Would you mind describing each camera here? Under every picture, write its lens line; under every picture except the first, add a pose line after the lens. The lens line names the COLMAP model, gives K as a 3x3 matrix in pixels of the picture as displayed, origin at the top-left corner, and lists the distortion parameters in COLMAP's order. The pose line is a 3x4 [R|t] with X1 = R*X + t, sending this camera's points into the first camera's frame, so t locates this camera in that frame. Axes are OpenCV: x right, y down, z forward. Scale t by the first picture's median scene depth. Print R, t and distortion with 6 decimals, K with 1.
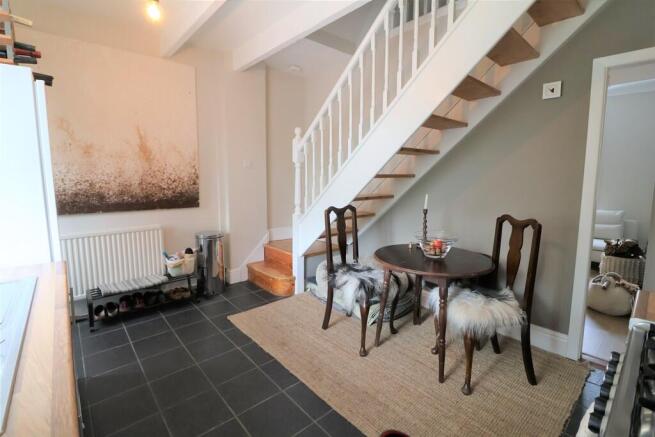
lens RADIAL K [[302.0, 0, 324.2], [0, 302.0, 209.6], [0, 0, 1]] dist [-0.020646, -0.000649]
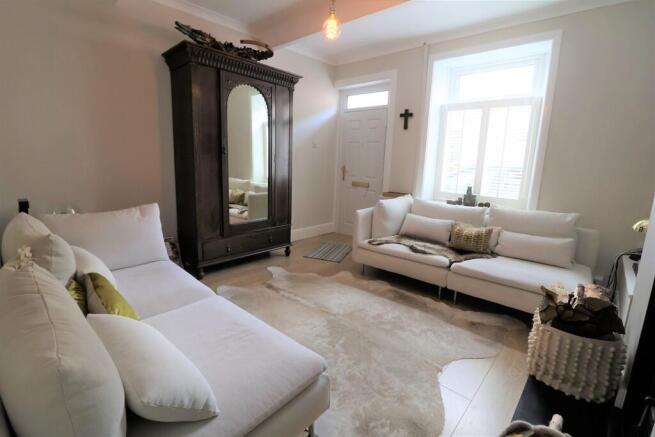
lens RADIAL K [[302.0, 0, 324.2], [0, 302.0, 209.6], [0, 0, 1]] dist [-0.020646, -0.000649]
pose [[0.993257, 0.013254, 0.115172, 0.587649], [-0.021010, 0.997572, 0.066391, -0.038199], [-0.114013, -0.068363, 0.991124, 0.622377]]
